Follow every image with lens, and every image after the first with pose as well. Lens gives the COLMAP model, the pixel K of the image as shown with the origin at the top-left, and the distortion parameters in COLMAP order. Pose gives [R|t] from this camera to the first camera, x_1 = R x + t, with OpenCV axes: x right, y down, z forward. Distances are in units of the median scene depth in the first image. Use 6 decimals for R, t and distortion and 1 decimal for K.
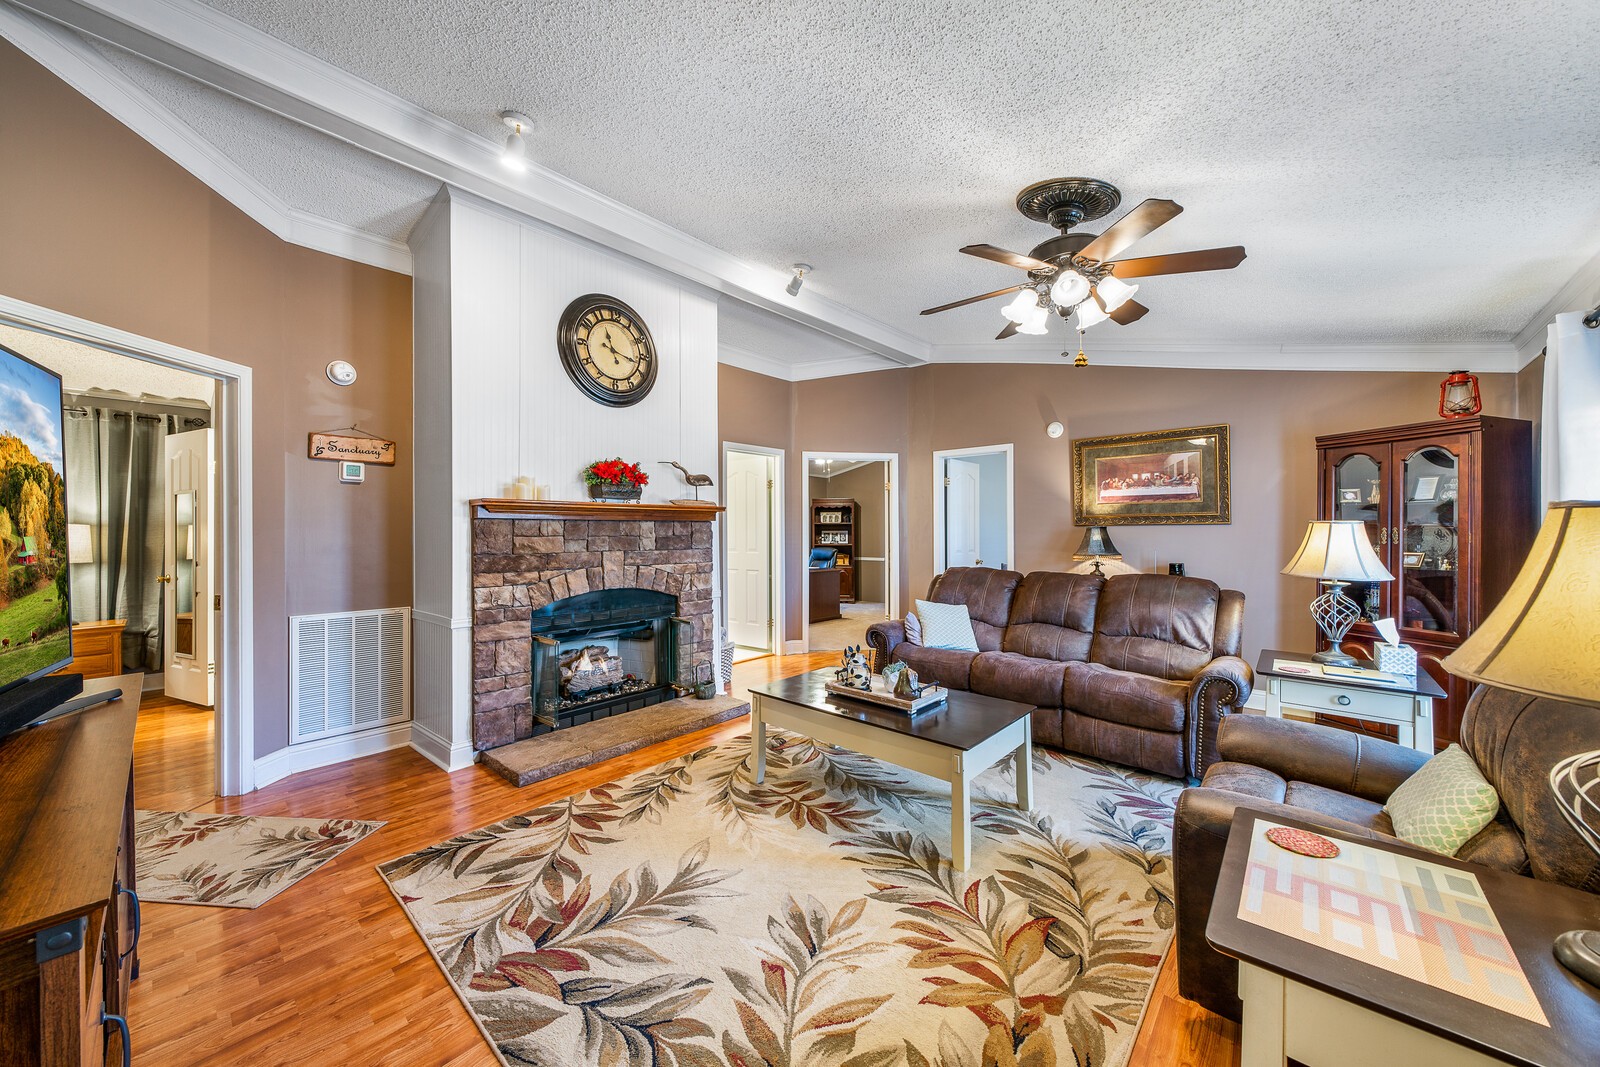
lens RADIAL K [[573.6, 0, 793.1], [0, 573.6, 530.3], [0, 0, 1]] dist [-0.003380, 0.000477]
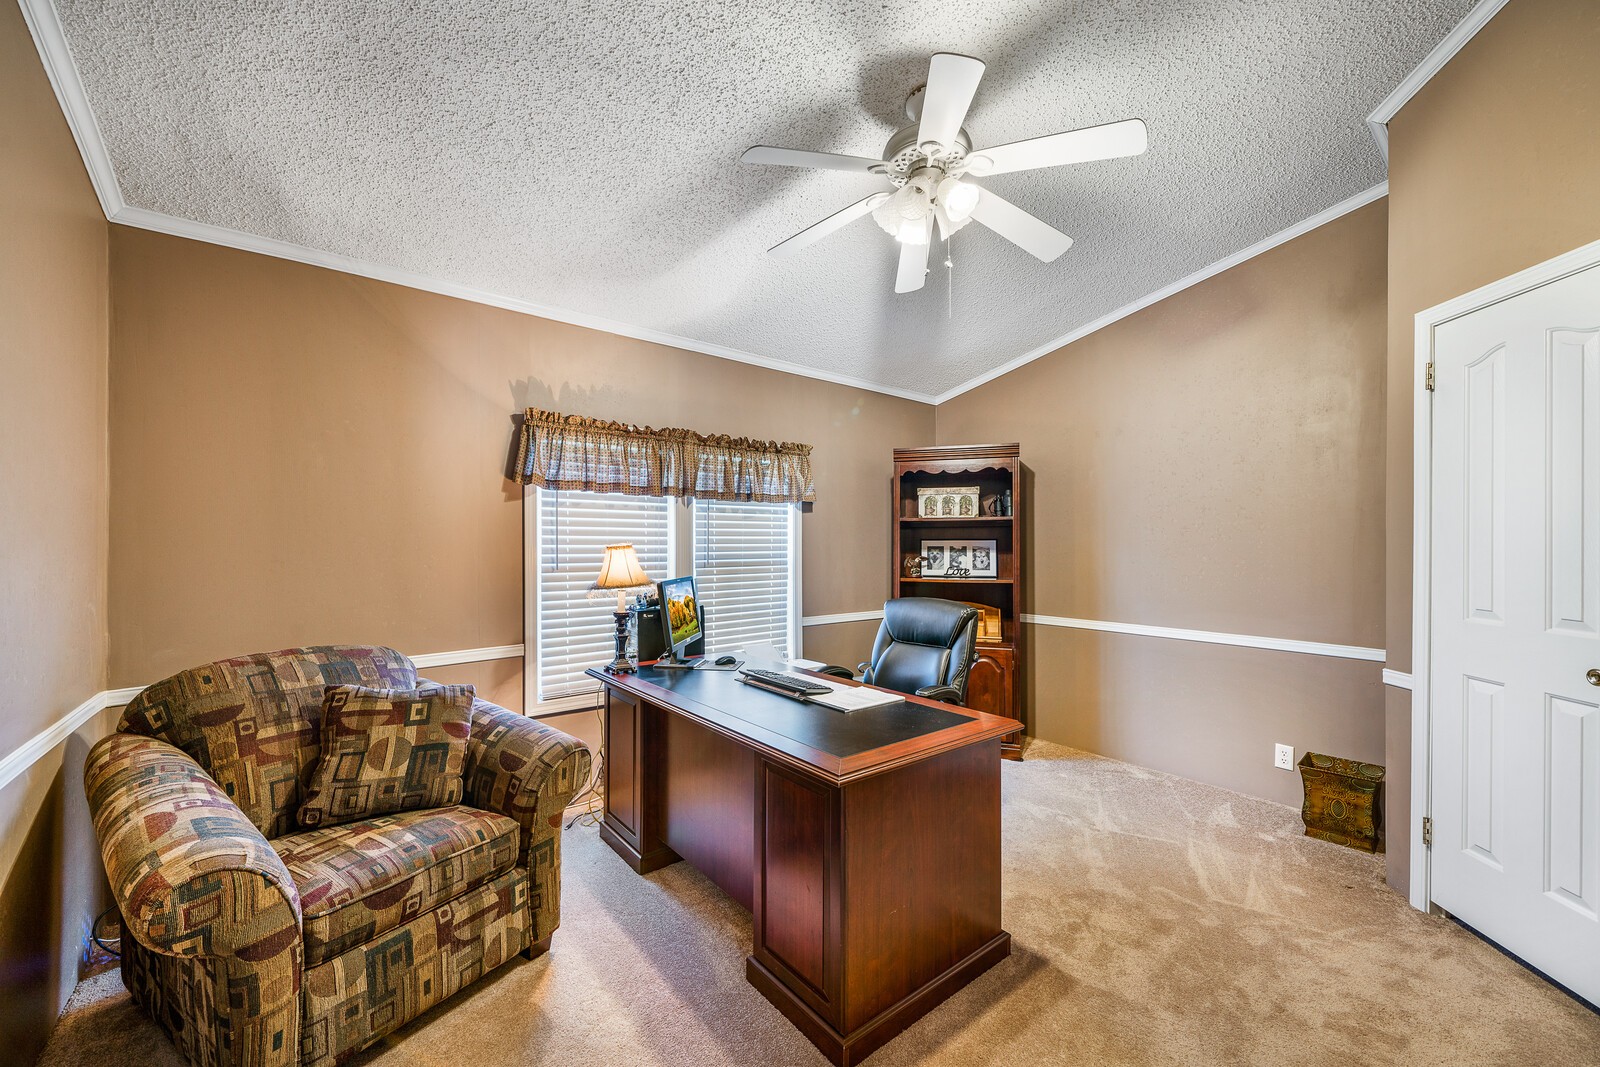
lens RADIAL K [[623.6, 0, 792.7], [0, 623.6, 539.1], [0, 0, 1]] dist [-0.002734, 0.000001]
pose [[0.986471, 0.004478, -0.163875, 0.111251], [-0.004200, 0.999989, 0.002043, -0.001069], [0.163883, -0.001328, 0.986479, 1.942279]]
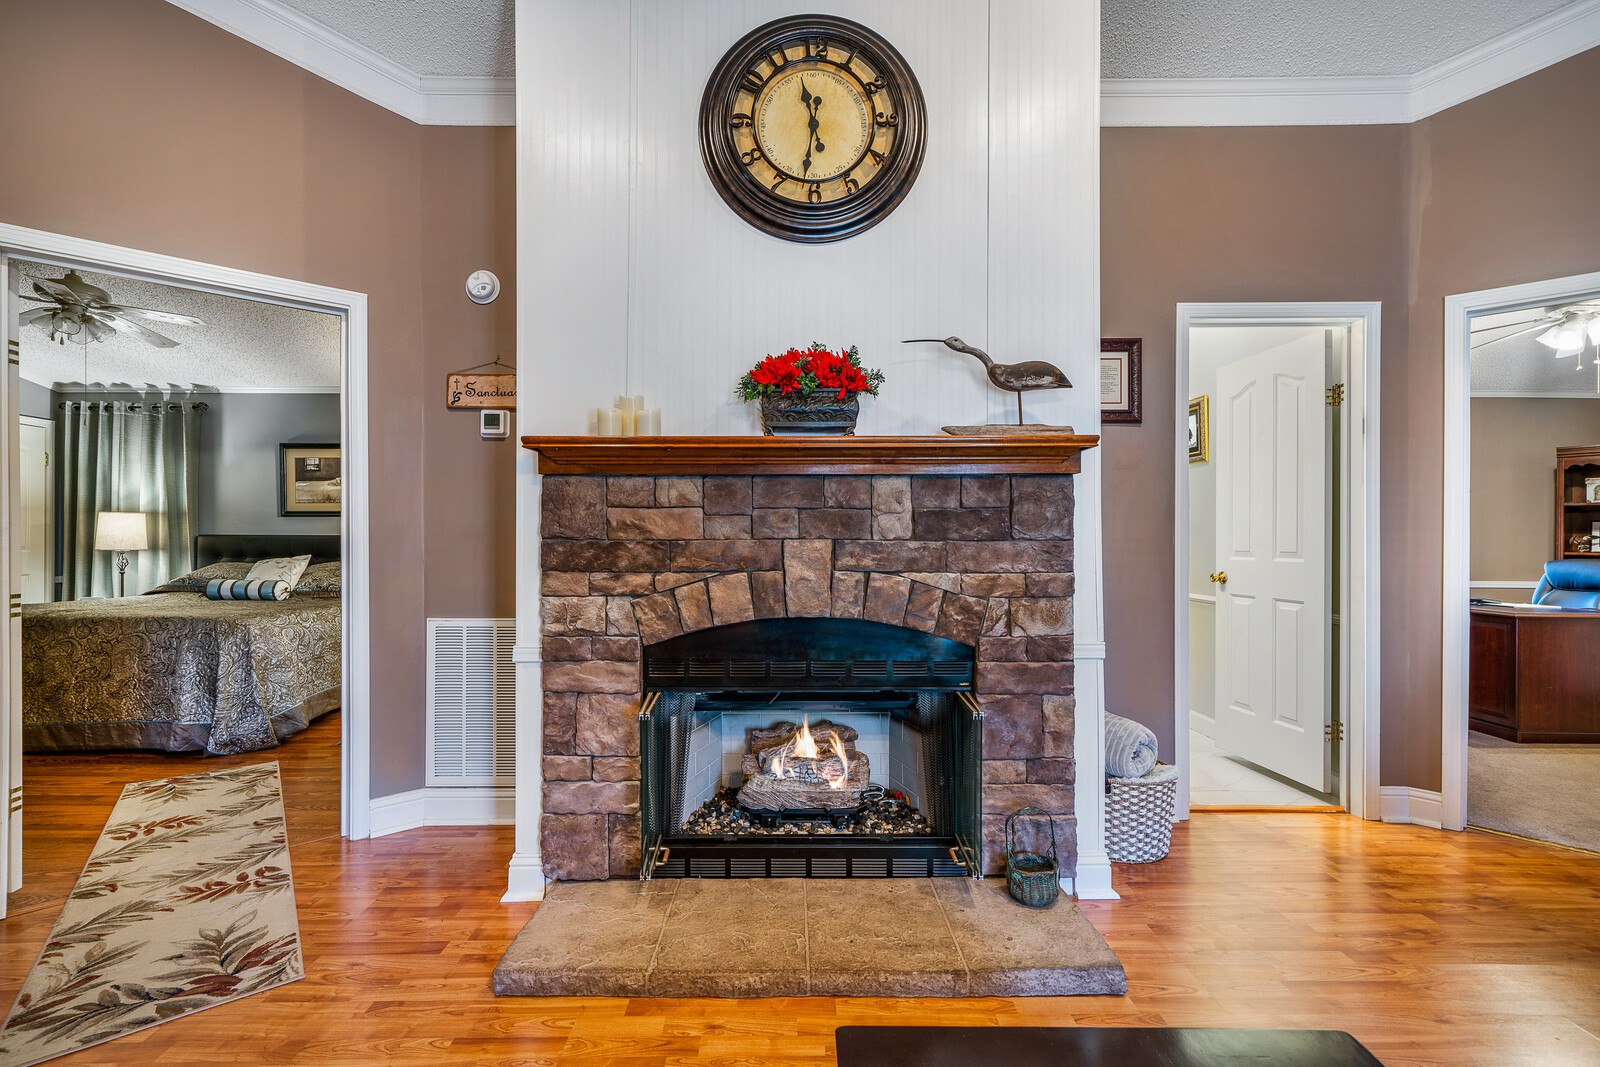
lens RADIAL K [[710.8, 0, 793.4], [0, 710.8, 541.2], [0, 0, 1]] dist [0.002198, 0.000526]
pose [[0.673903, 0.005372, -0.738801, 0.136551], [-0.000110, 0.999974, 0.007171, 0.038277], [0.738820, -0.004751, 0.673886, 0.666284]]
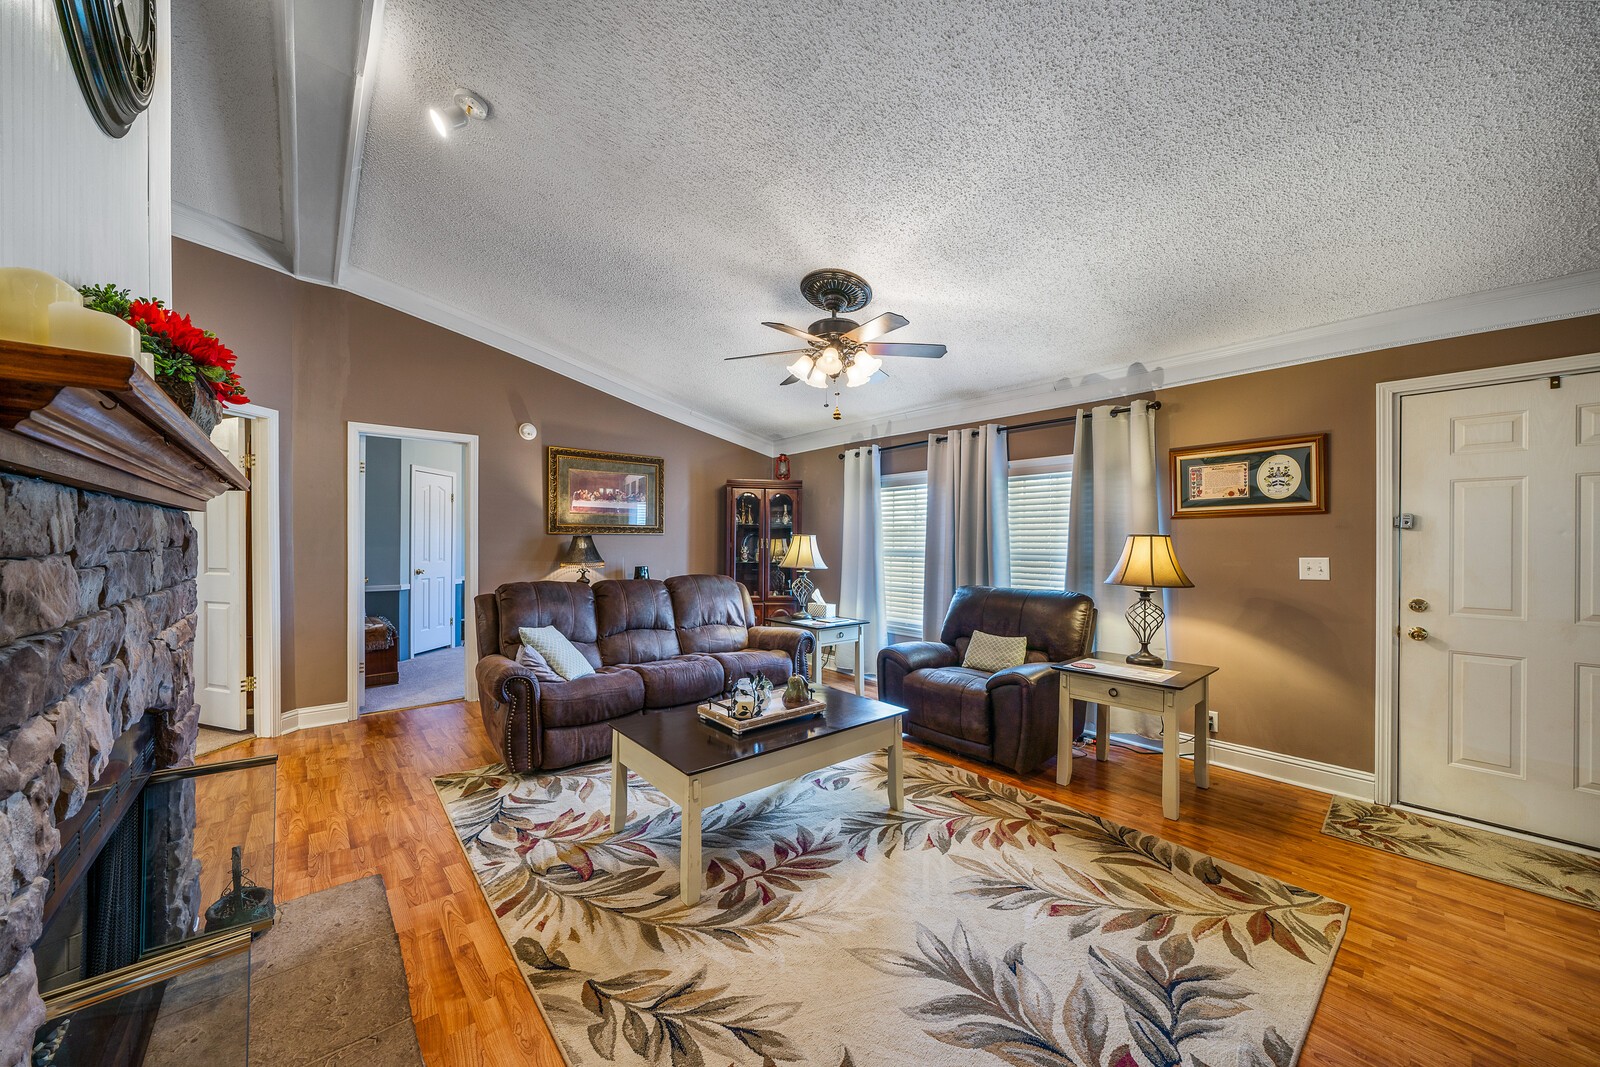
lens RADIAL K [[573.6, 0, 788.4], [0, 573.6, 542.6], [0, 0, 1]] dist [-0.003380, 0.000477]
pose [[0.138206, -0.000359, 0.990403, -0.641016], [-0.007419, 0.999972, 0.001398, 0.003884], [-0.990376, -0.007541, 0.138199, 0.694332]]
